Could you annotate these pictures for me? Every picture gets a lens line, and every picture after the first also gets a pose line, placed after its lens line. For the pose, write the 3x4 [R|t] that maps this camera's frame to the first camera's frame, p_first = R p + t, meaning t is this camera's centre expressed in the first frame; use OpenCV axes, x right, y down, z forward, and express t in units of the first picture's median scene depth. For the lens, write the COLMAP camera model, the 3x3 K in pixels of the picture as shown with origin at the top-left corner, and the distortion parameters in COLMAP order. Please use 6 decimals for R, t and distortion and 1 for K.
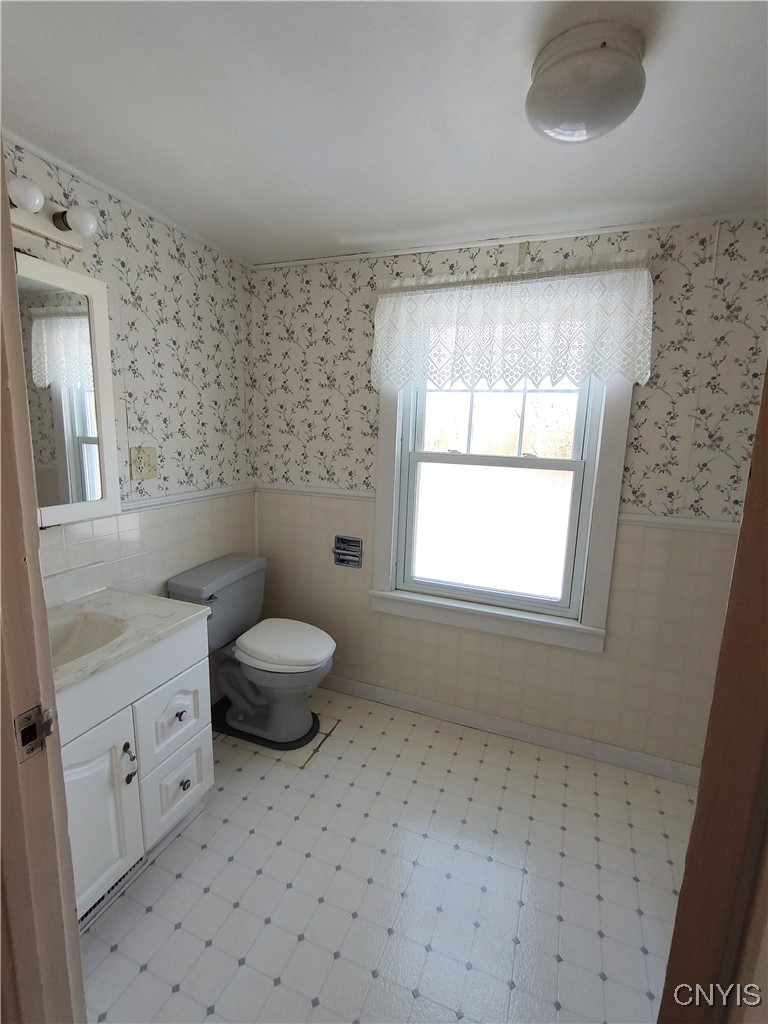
lens RADIAL K [[465.2, 0, 380.9], [0, 465.2, 519.5], [0, 0, 1]] dist [-0.004585, 0.001821]
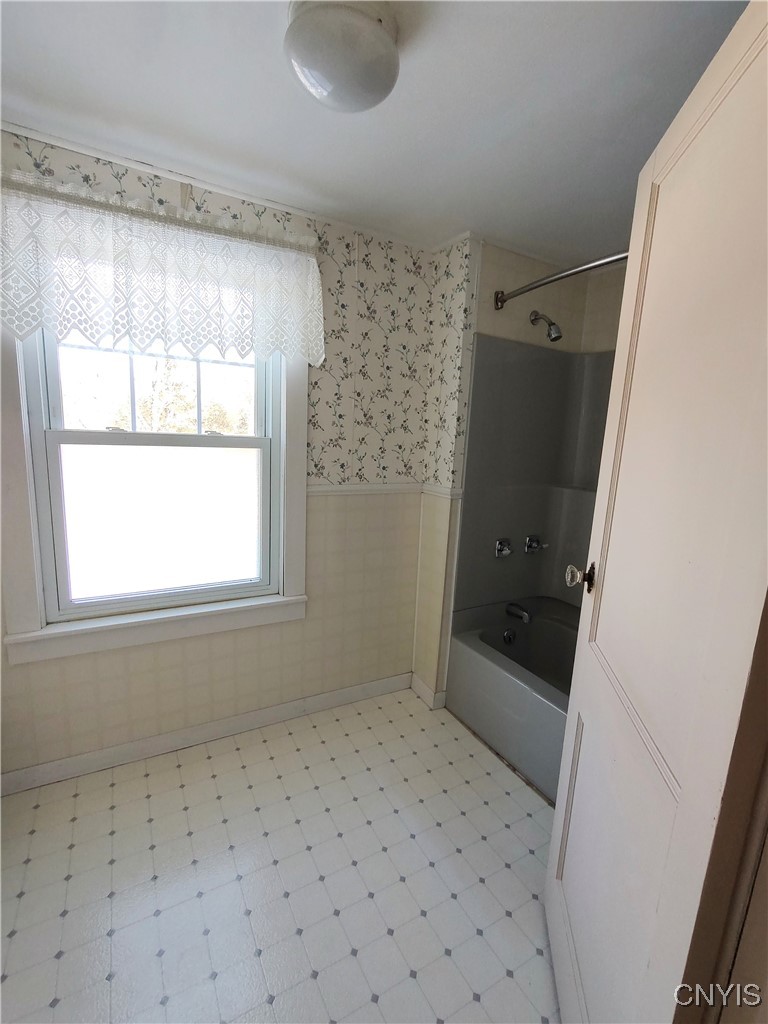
lens RADIAL K [[465.2, 0, 386.6], [0, 465.2, 519.2], [0, 0, 1]] dist [-0.004585, 0.001821]
pose [[0.620608, -0.154361, 0.768778, -0.202557], [0.116474, 0.987703, 0.104293, -0.027427], [-0.775422, 0.024818, 0.630955, 0.171837]]
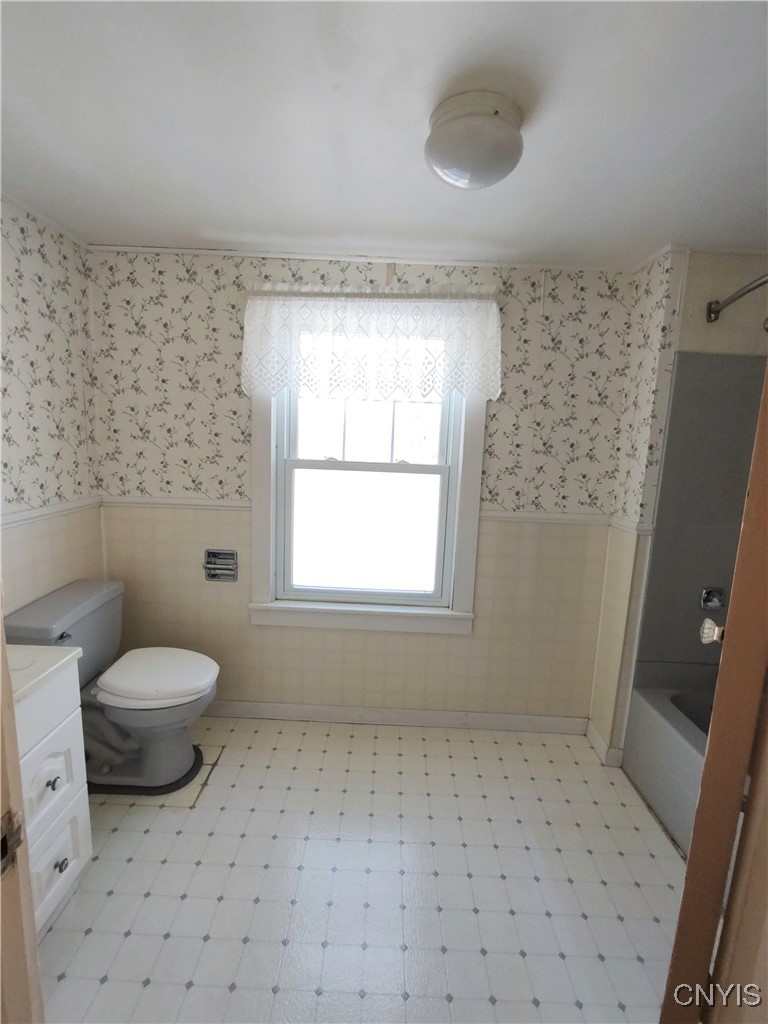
lens RADIAL K [[465.2, 0, 379.9], [0, 465.2, 519.6], [0, 0, 1]] dist [-0.004585, 0.001821]
pose [[0.933027, -0.058709, 0.354985, -0.121396], [0.059127, 0.998204, 0.009681, -0.016670], [-0.354916, 0.011957, 0.934822, 0.012231]]
